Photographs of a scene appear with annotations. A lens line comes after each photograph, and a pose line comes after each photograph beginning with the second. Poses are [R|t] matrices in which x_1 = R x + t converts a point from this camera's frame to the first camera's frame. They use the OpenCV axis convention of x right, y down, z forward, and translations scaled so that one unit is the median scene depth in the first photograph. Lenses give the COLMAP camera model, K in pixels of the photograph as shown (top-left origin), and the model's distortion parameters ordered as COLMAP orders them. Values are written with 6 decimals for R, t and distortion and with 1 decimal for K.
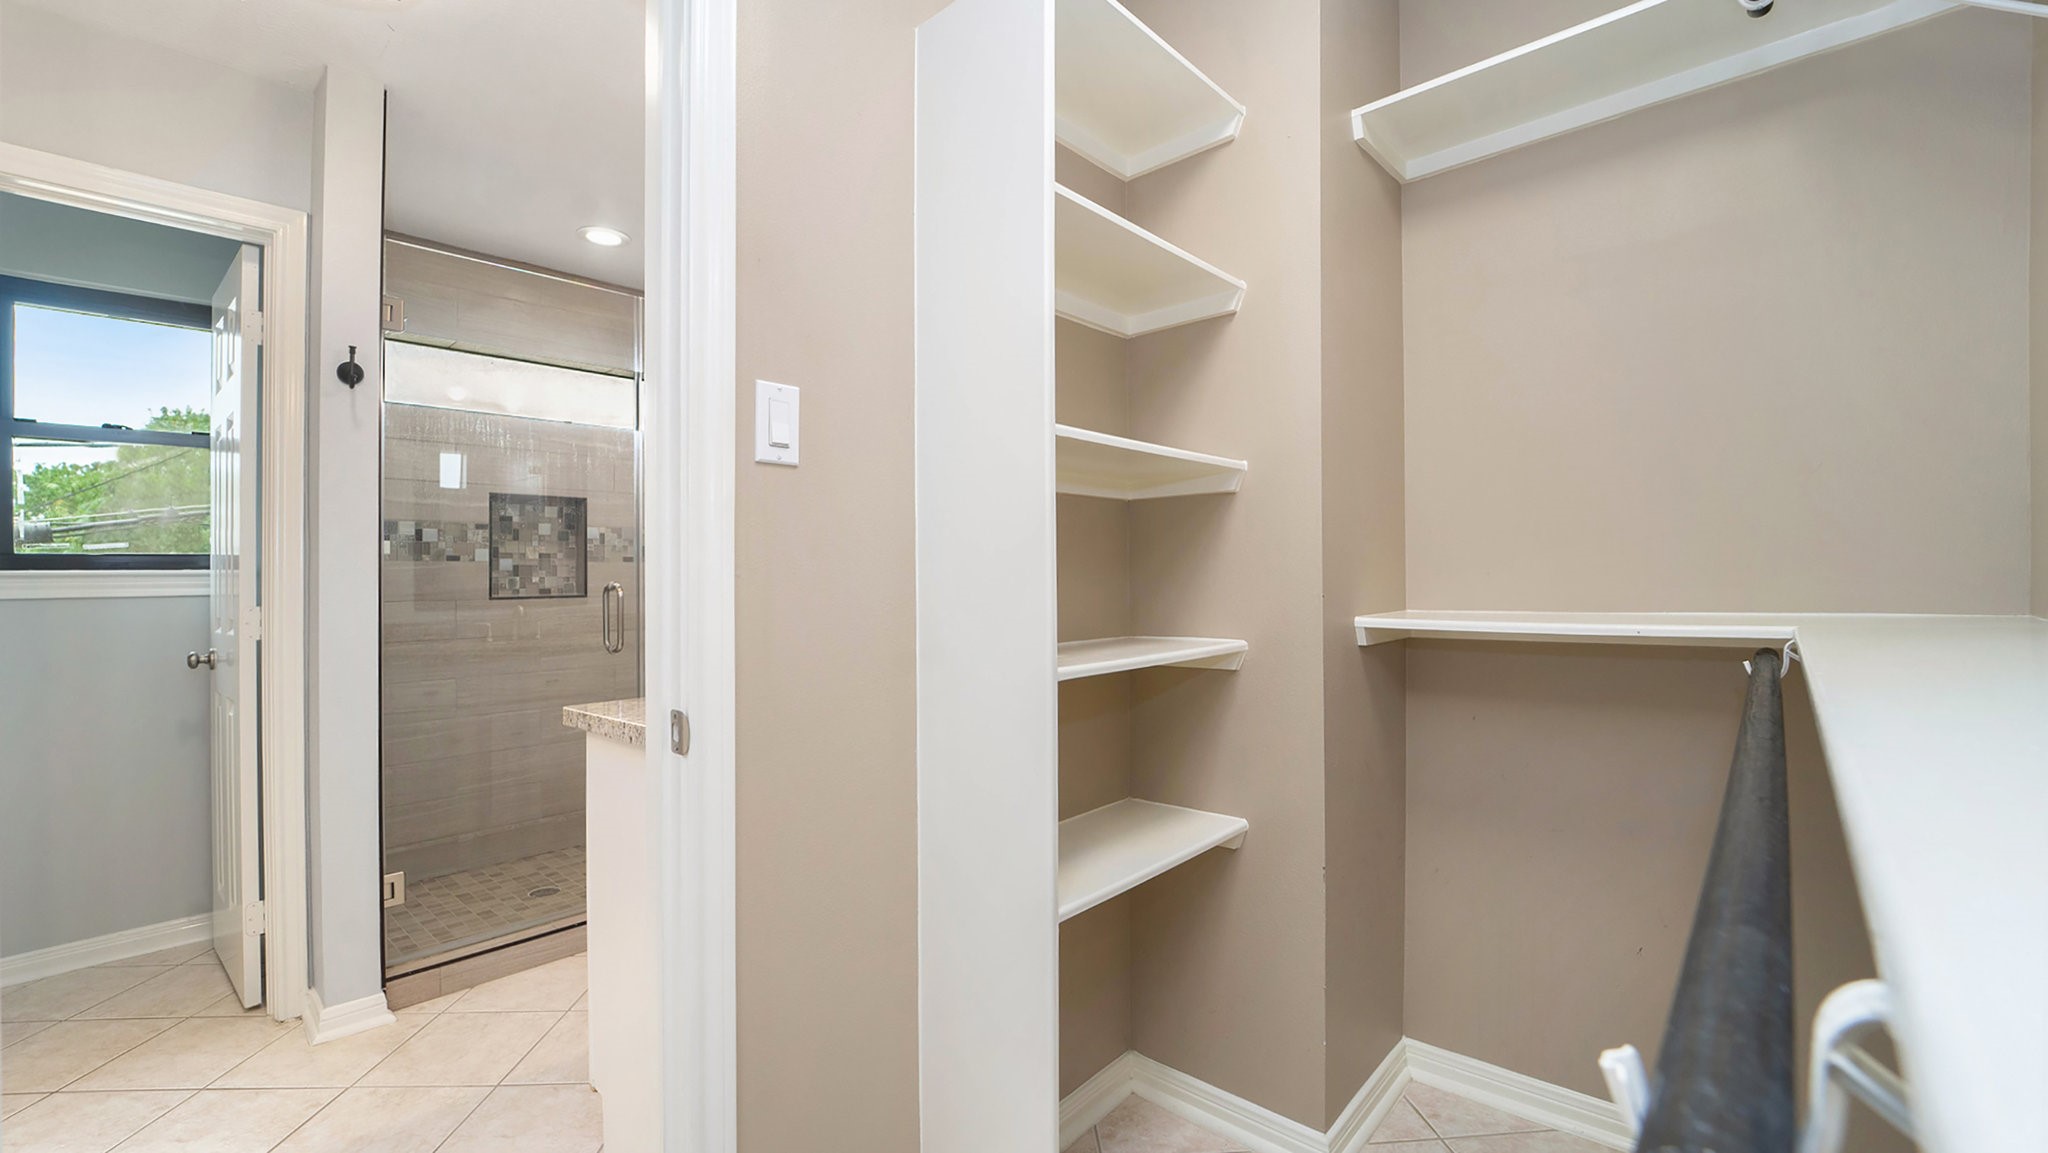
lens RADIAL K [[868.9, 0, 1027.4], [0, 868.9, 572.4], [0, 0, 1]] dist [-0.019949, 0.000697]
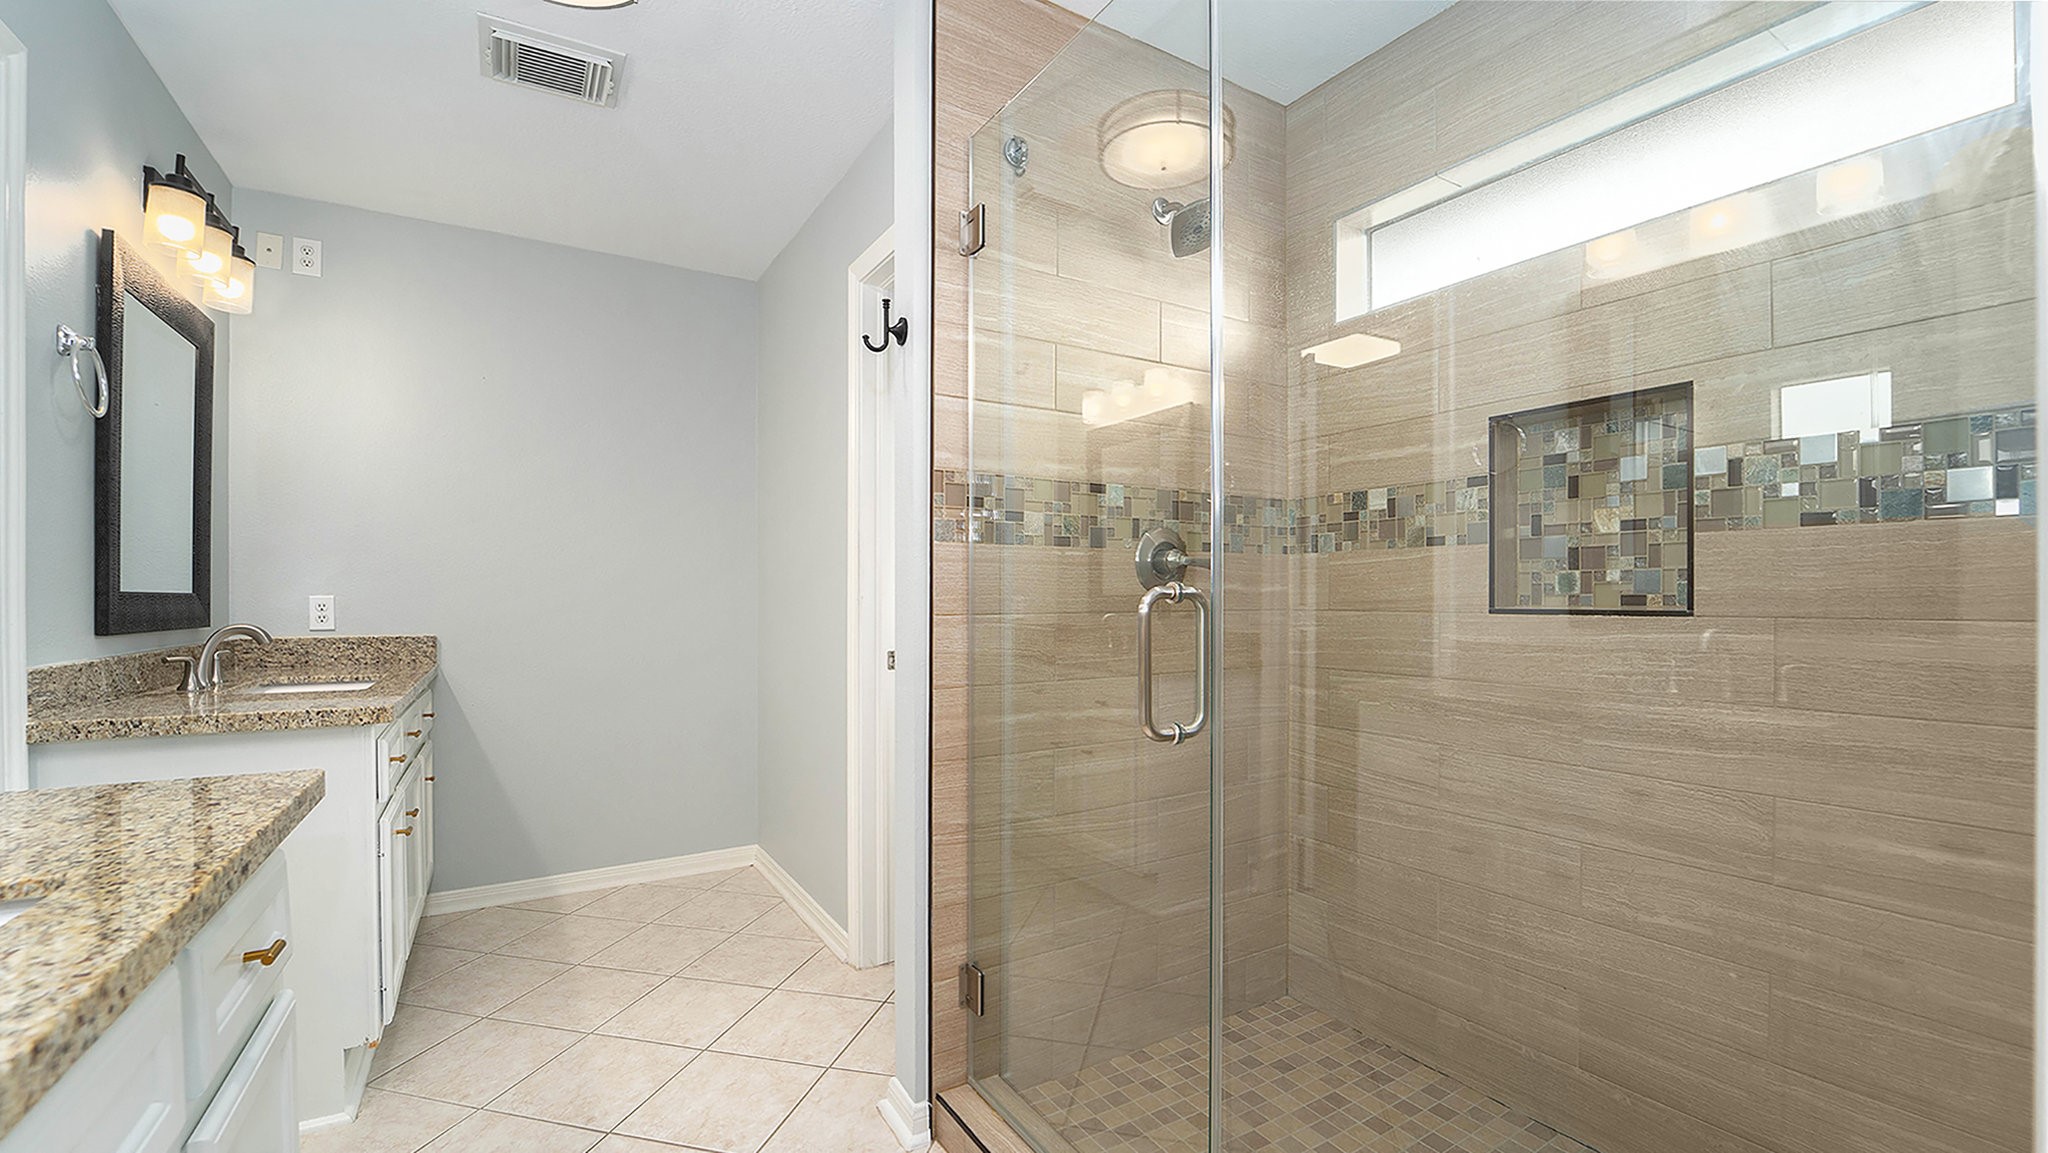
lens RADIAL K [[868.9, 0, 968.7], [0, 868.9, 584.2], [0, 0, 1]] dist [-0.019949, 0.000697]
pose [[-0.291064, -0.009054, -0.956661, -0.001861], [0.001862, 0.999948, -0.010030, 0.017903], [0.956702, -0.004701, -0.291032, 0.805636]]
